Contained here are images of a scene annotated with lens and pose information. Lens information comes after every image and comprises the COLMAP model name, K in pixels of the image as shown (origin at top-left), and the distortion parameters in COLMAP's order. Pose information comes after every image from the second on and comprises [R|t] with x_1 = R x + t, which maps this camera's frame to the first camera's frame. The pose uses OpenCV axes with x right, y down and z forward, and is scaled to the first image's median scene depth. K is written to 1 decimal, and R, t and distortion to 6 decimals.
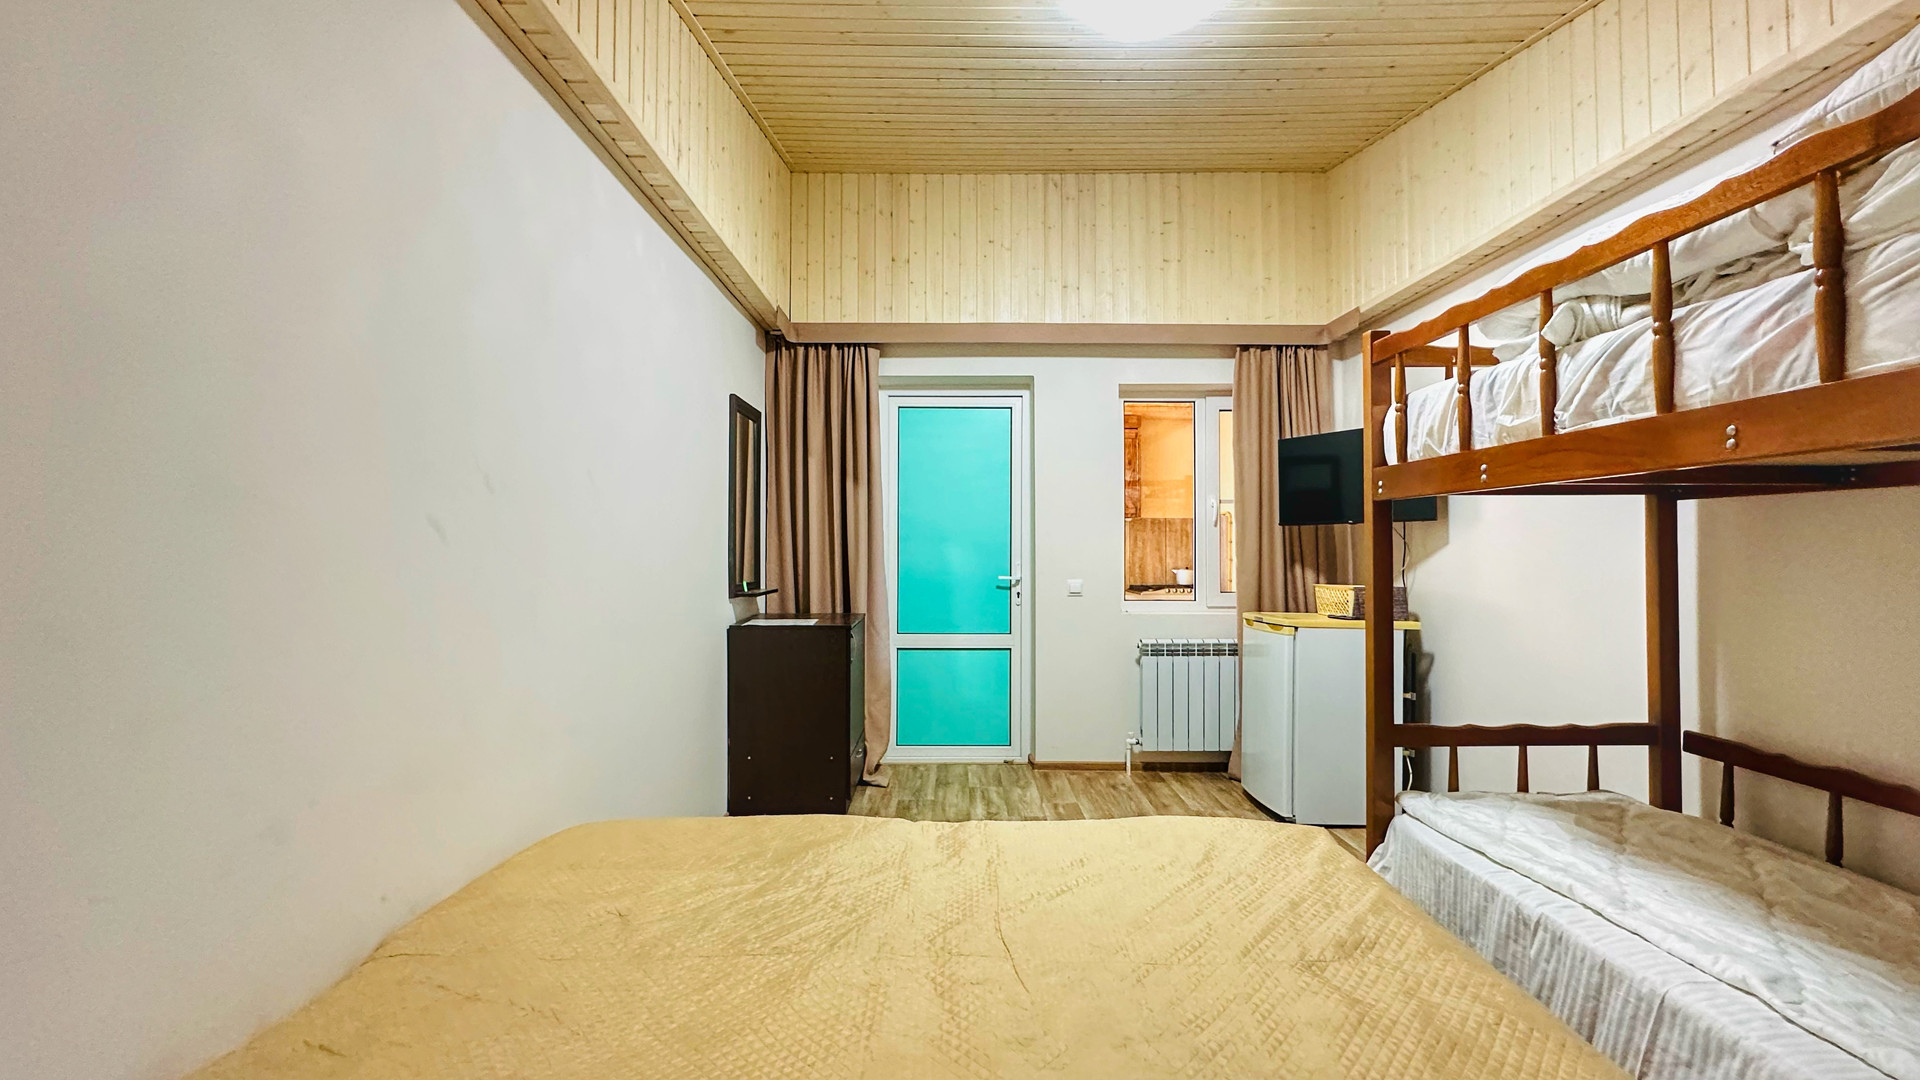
lens RADIAL K [[768.3, 0, 963.4], [0, 768.3, 535.4], [0, 0, 1]] dist [-0.001971, 0.000456]
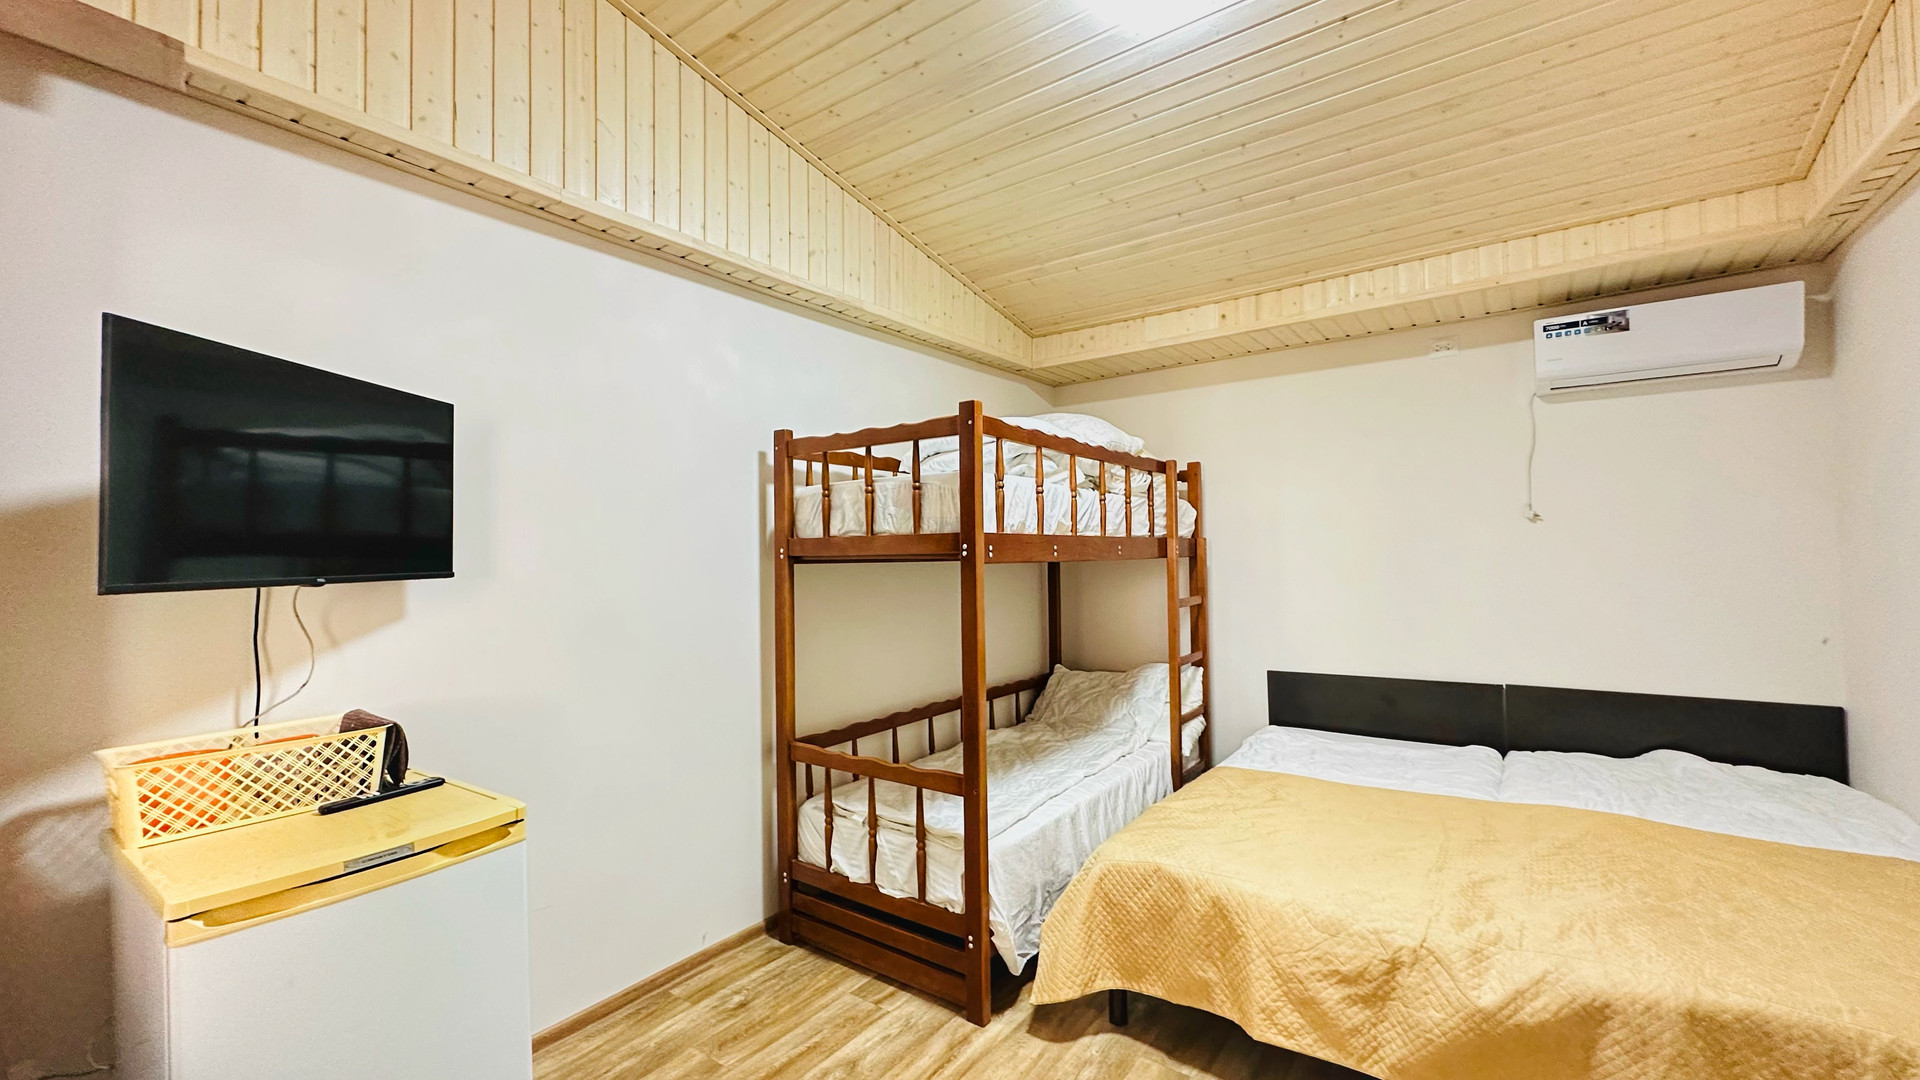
lens RADIAL K [[768.3, 0, 961.3], [0, 768.3, 540.5], [0, 0, 1]] dist [-0.001971, 0.000456]
pose [[-0.807274, 0.015459, 0.589974, -0.305170], [0.004811, 0.999796, -0.019615, -0.023627], [-0.590157, -0.012997, -0.807184, 1.398921]]
